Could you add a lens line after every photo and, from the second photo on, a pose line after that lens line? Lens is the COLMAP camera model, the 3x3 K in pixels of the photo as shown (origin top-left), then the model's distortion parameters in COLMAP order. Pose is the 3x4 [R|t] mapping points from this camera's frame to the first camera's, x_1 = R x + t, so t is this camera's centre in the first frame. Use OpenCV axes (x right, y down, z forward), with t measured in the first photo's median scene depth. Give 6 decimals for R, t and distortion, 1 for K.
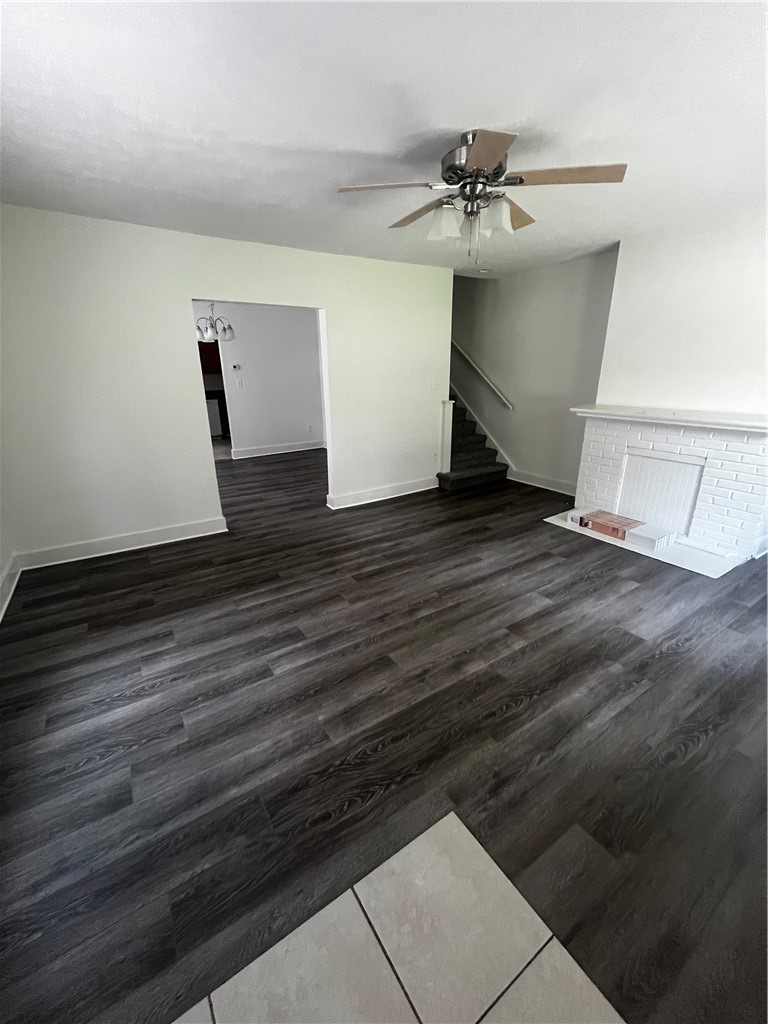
lens RADIAL K [[415.1, 0, 383.0], [0, 415.1, 513.5], [0, 0, 1]] dist [-0.001843, -0.000129]
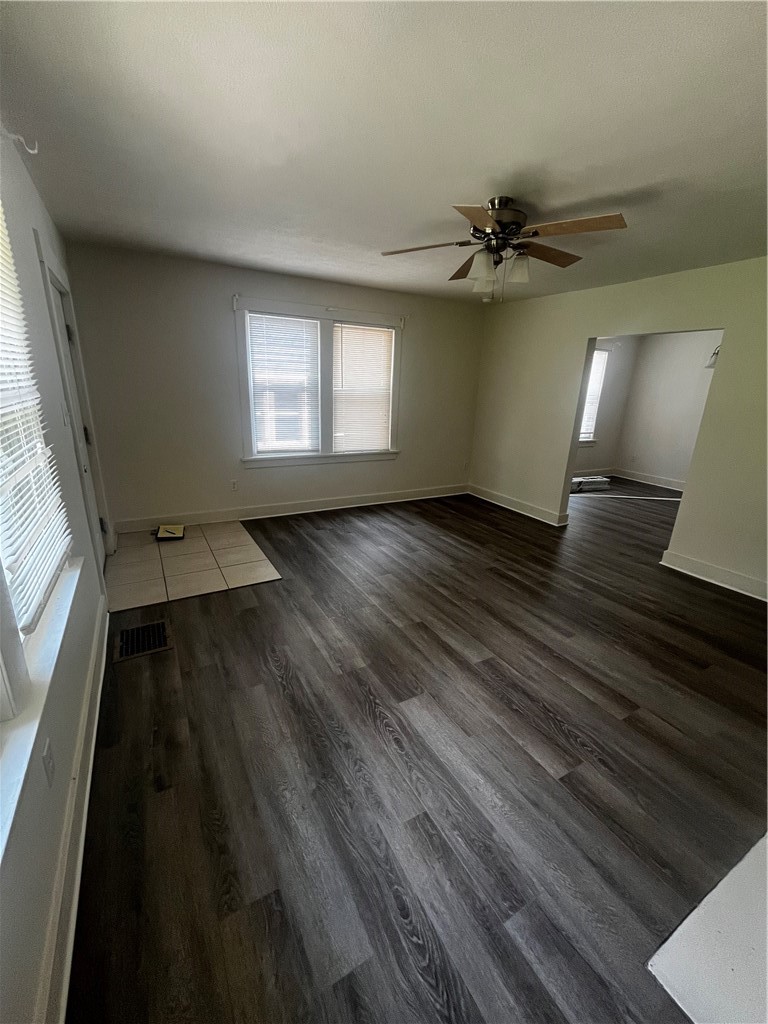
lens RADIAL K [[415.1, 0, 375.7], [0, 415.1, 512.5], [0, 0, 1]] dist [-0.001843, -0.000129]
pose [[-0.075596, 0.302244, -0.950228, 1.097000], [-0.359352, 0.880663, 0.308705, -0.242804], [0.930135, 0.364803, 0.042038, 0.629465]]
